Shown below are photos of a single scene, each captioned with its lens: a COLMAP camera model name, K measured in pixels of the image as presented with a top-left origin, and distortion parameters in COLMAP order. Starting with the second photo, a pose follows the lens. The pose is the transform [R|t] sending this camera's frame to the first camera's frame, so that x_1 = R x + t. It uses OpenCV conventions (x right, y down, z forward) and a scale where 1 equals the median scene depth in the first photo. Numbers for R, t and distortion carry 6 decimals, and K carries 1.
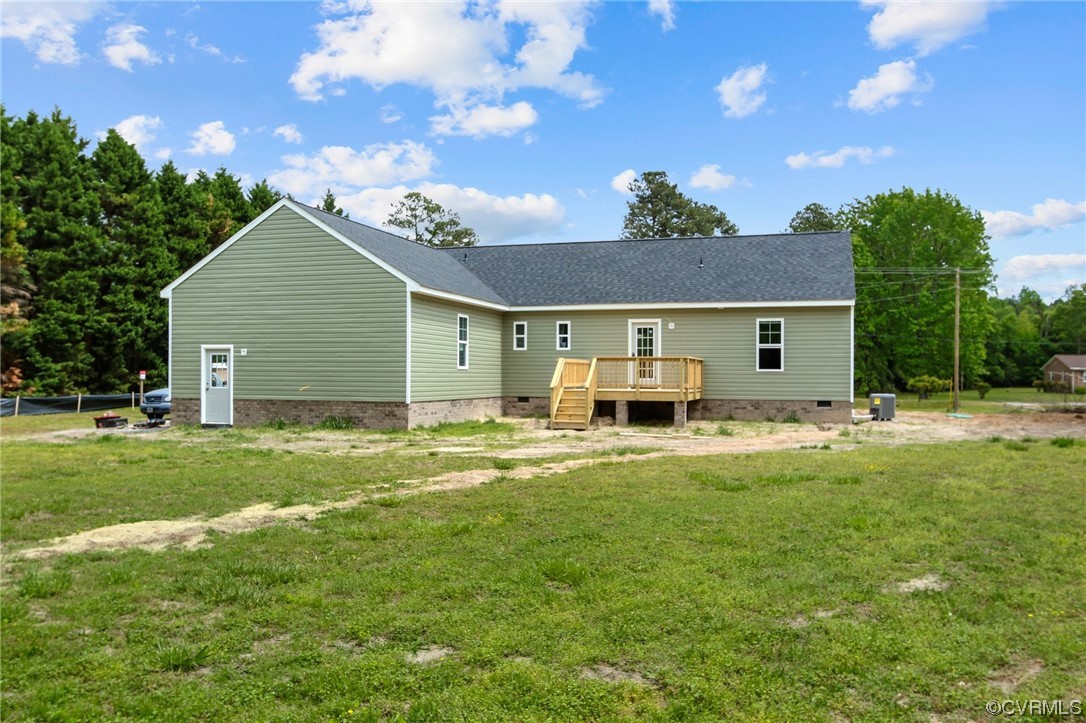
lens RADIAL K [[1037.5, 0, 543.0], [0, 1037.5, 361.5], [0, 0, 1]] dist [0.071044, 0.000951]
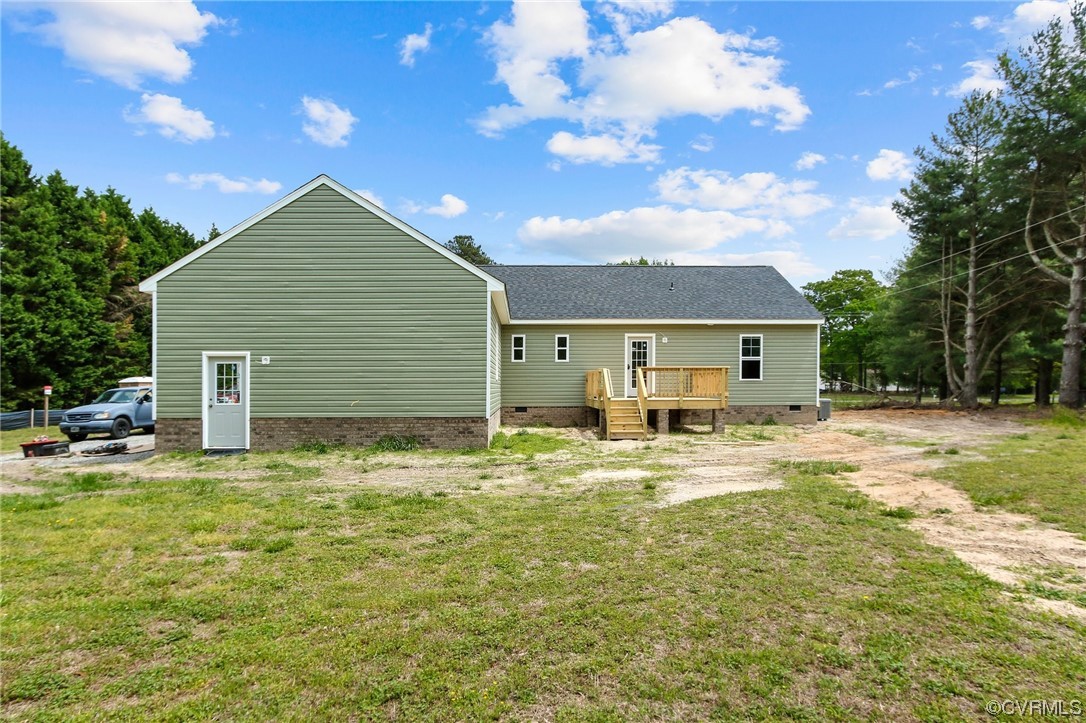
lens RADIAL K [[626.1, 0, 516.1], [0, 626.1, 392.9], [0, 0, 1]] dist [-0.000683, 0.001798]
pose [[0.925970, -0.013101, 0.377371, -0.270537], [0.004885, 0.999730, 0.022720, 0.005845], [-0.377566, -0.019194, 0.925784, 0.437232]]
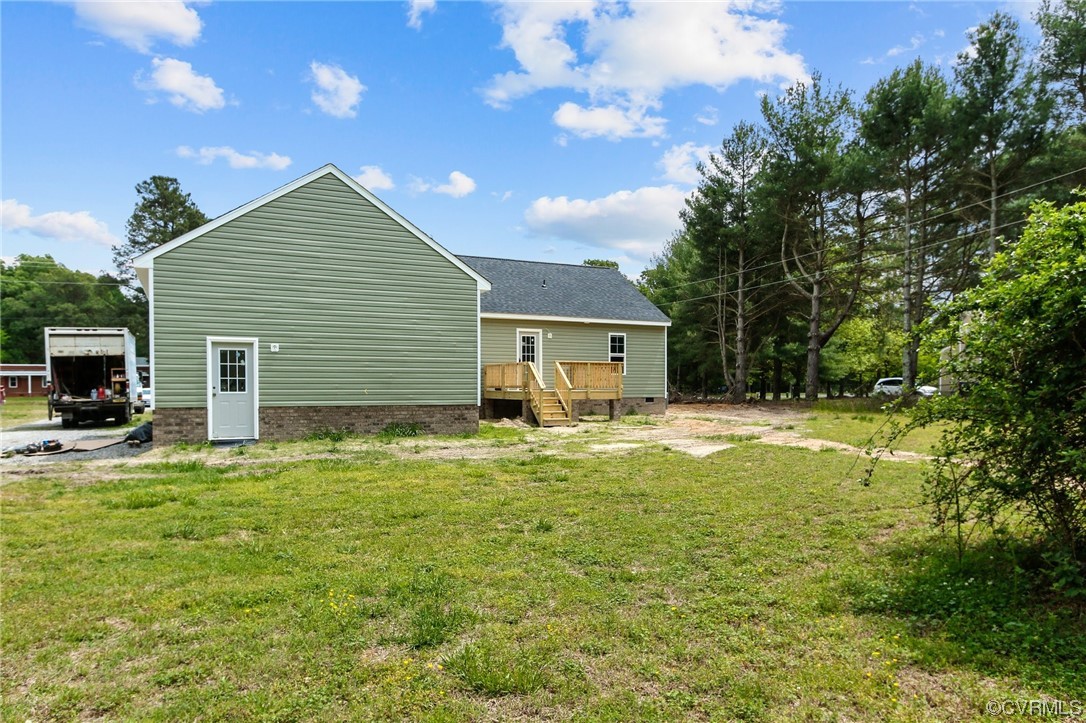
lens RADIAL K [[878.7, 0, 543.0], [0, 878.7, 400.3], [0, 0, 1]] dist [-0.008054, -0.003123]
pose [[0.618373, -0.017987, 0.785679, -0.644018], [-0.004377, 0.999644, 0.026331, 0.011852], [-0.785873, -0.019721, 0.618074, 0.393623]]
